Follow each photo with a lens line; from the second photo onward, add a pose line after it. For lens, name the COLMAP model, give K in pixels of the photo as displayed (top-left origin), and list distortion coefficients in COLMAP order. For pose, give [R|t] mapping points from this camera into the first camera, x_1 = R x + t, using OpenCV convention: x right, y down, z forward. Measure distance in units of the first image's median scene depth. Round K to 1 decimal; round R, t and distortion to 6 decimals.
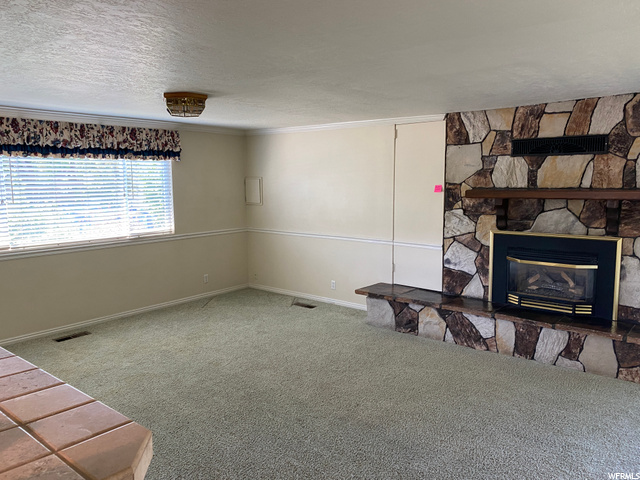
lens RADIAL K [[487.1, 0, 322.2], [0, 487.1, 237.1], [0, 0, 1]] dist [0.002174, -0.012261]
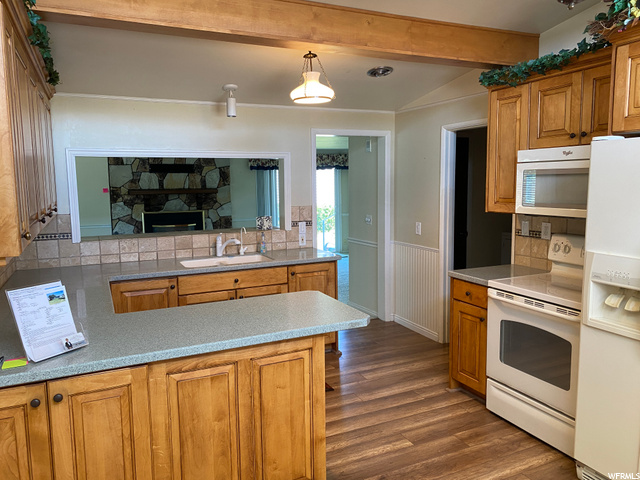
lens RADIAL K [[487.1, 0, 322.2], [0, 487.1, 237.1], [0, 0, 1]] dist [0.002174, -0.012261]
pose [[0.411002, -0.098102, 0.906340, -1.051051], [0.112614, 0.992042, 0.056311, 0.051852], [-0.904652, 0.078922, 0.418779, -0.380237]]
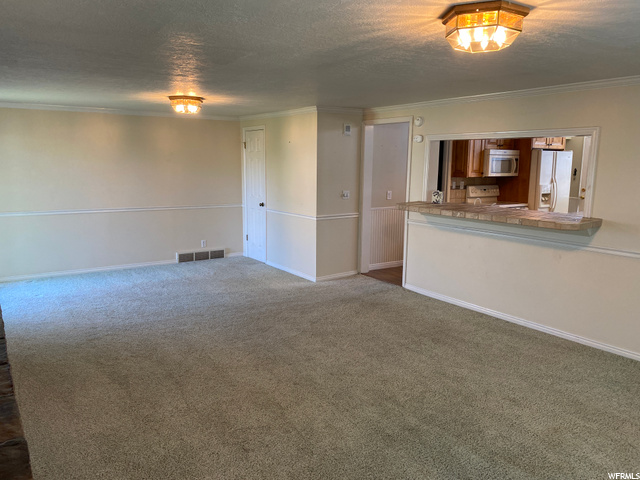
lens RADIAL K [[487.1, 0, 322.2], [0, 487.1, 237.1], [0, 0, 1]] dist [0.002174, -0.012261]
pose [[-0.966447, -0.035679, 0.254376, -0.191915], [0.032243, 0.965623, 0.257939, -0.150419], [-0.254834, 0.257486, -0.932073, 1.341498]]
